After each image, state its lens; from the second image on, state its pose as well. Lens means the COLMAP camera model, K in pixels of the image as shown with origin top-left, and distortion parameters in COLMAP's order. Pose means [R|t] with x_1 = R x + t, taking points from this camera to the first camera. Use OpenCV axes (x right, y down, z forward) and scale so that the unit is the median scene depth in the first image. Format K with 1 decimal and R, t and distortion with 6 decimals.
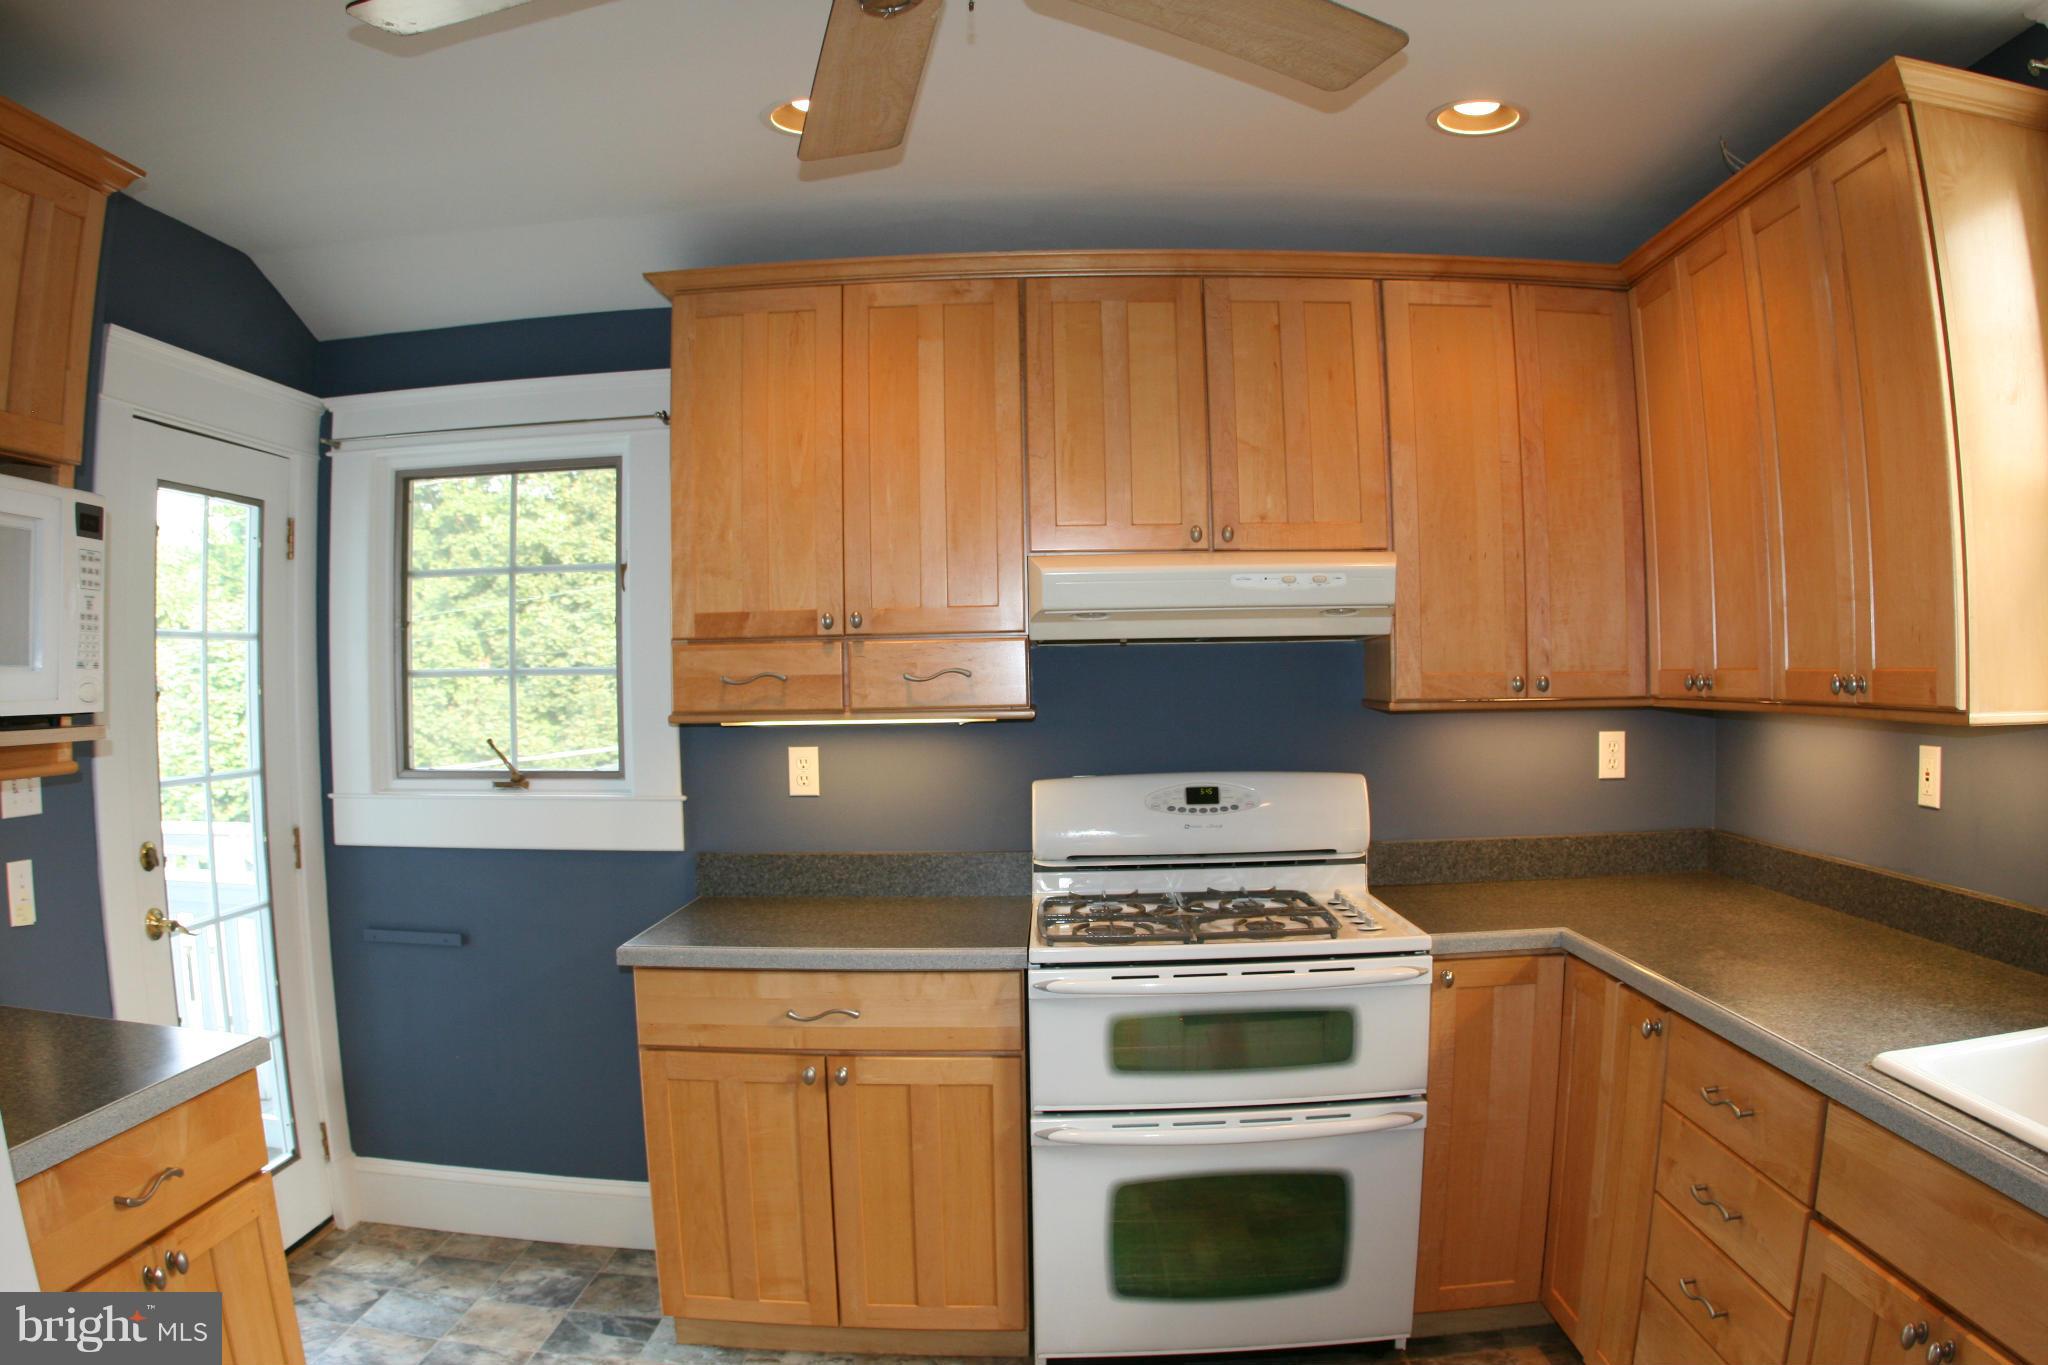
lens RADIAL K [[1484.3, 0, 1029.5], [0, 1484.3, 672.5], [0, 0, 1]] dist [-0.336287, 0.125535]
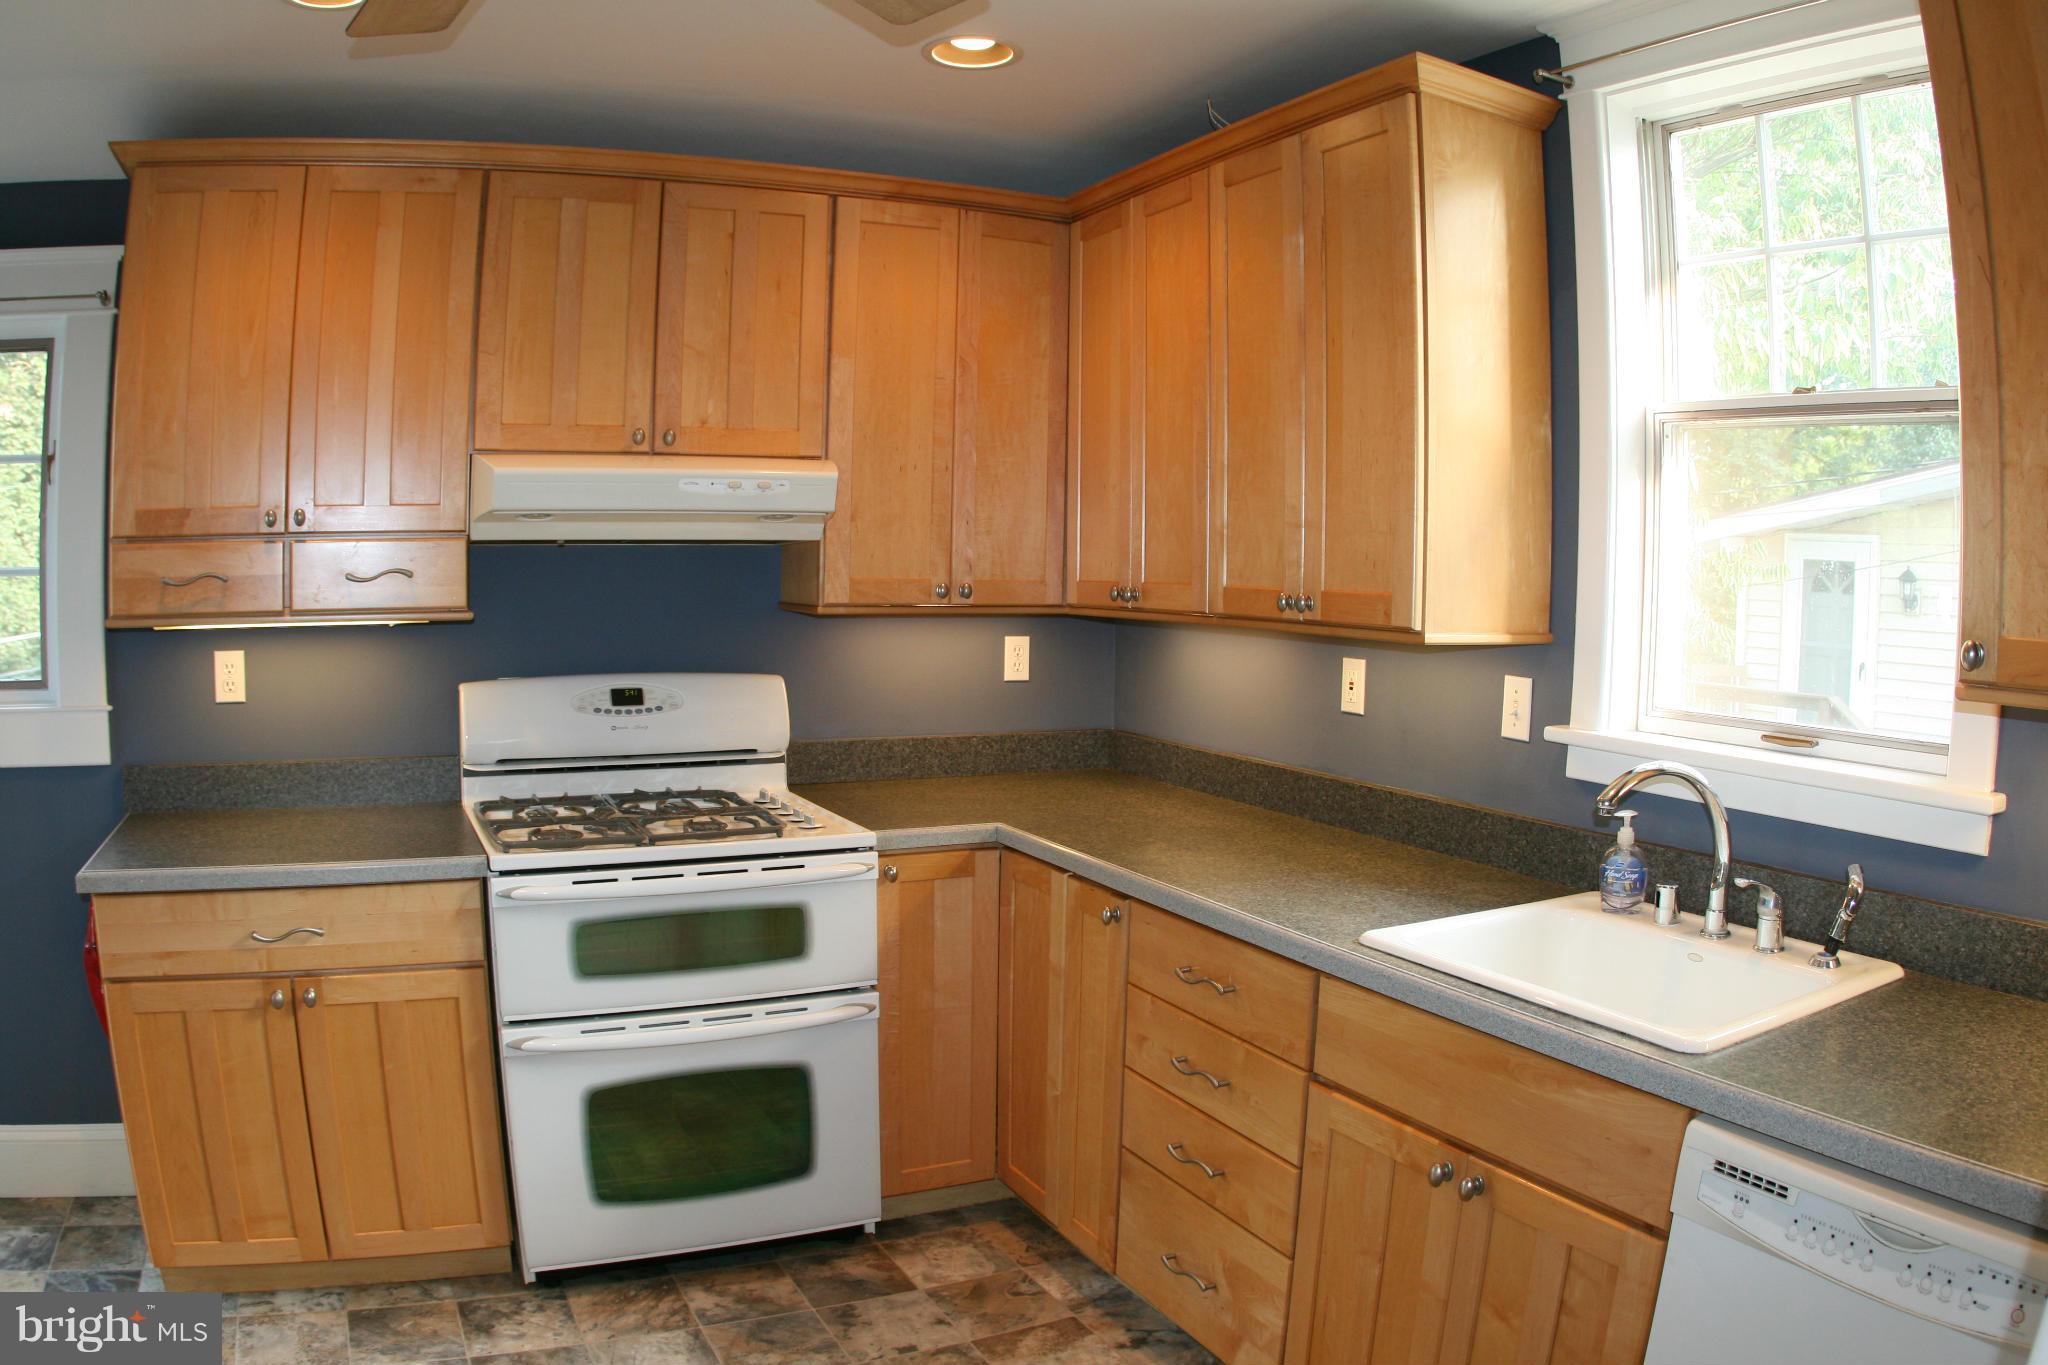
lens RADIAL K [[1484.3, 0, 1029.5], [0, 1484.3, 672.5], [0, 0, 1]] dist [-0.336287, 0.125535]
pose [[0.882369, -0.008715, 0.470477, -0.121808], [-0.025923, 0.997410, 0.067095, -0.007218], [-0.469843, -0.071399, 0.879858, 0.009619]]
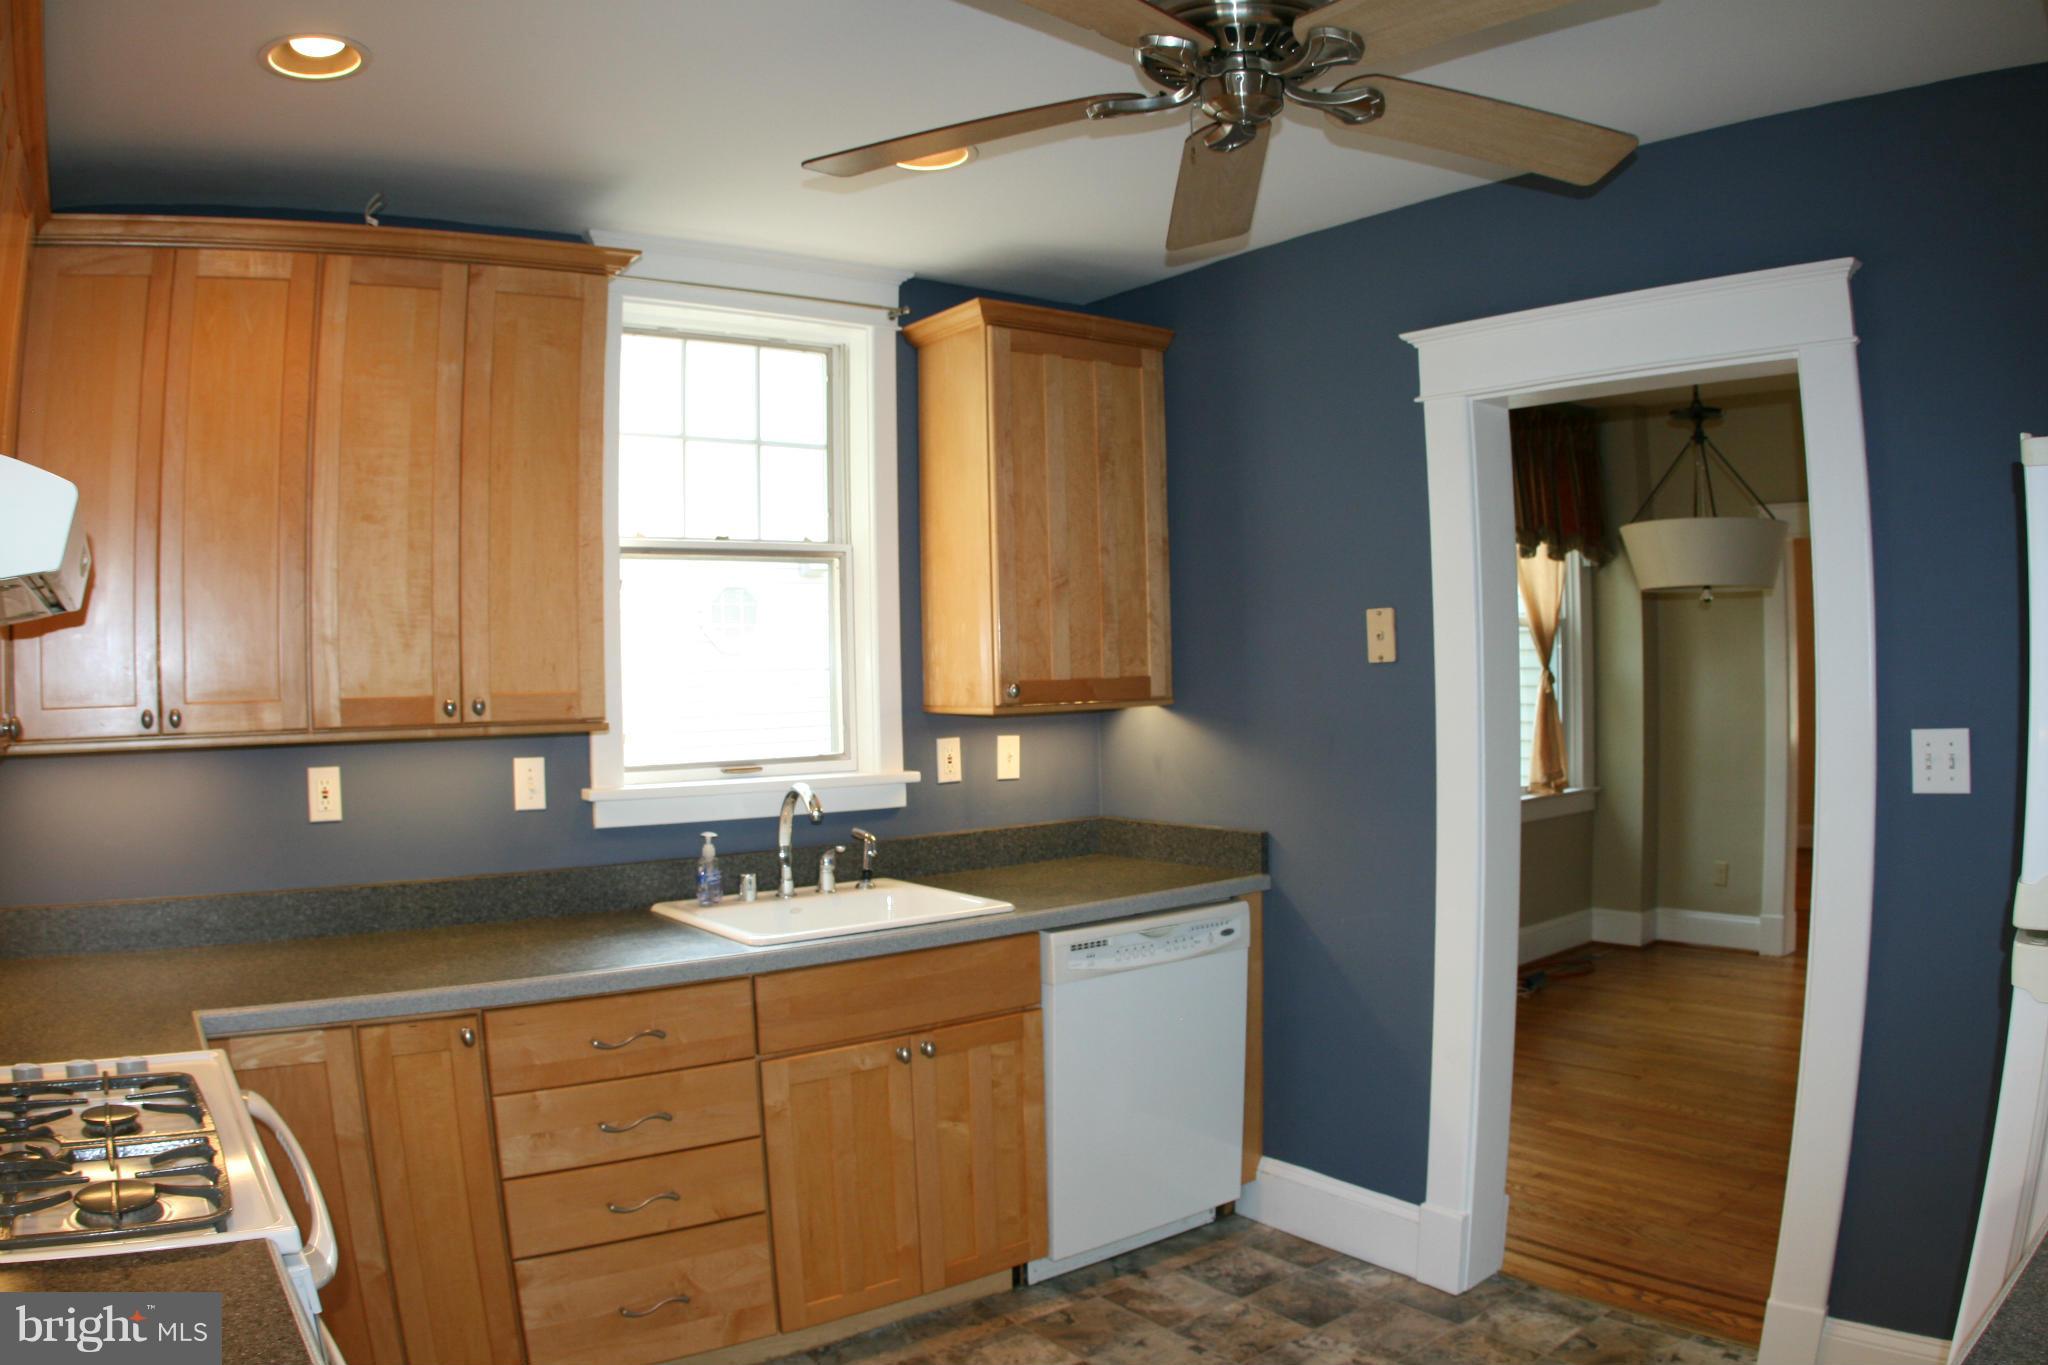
lens RADIAL K [[1484.3, 0, 1029.5], [0, 1484.3, 672.5], [0, 0, 1]] dist [-0.336287, 0.125535]
pose [[-0.635077, 0.023454, 0.772093, -0.512231], [0.034535, 0.999402, -0.001953, -0.001993], [-0.771677, 0.025424, -0.635507, 1.061441]]
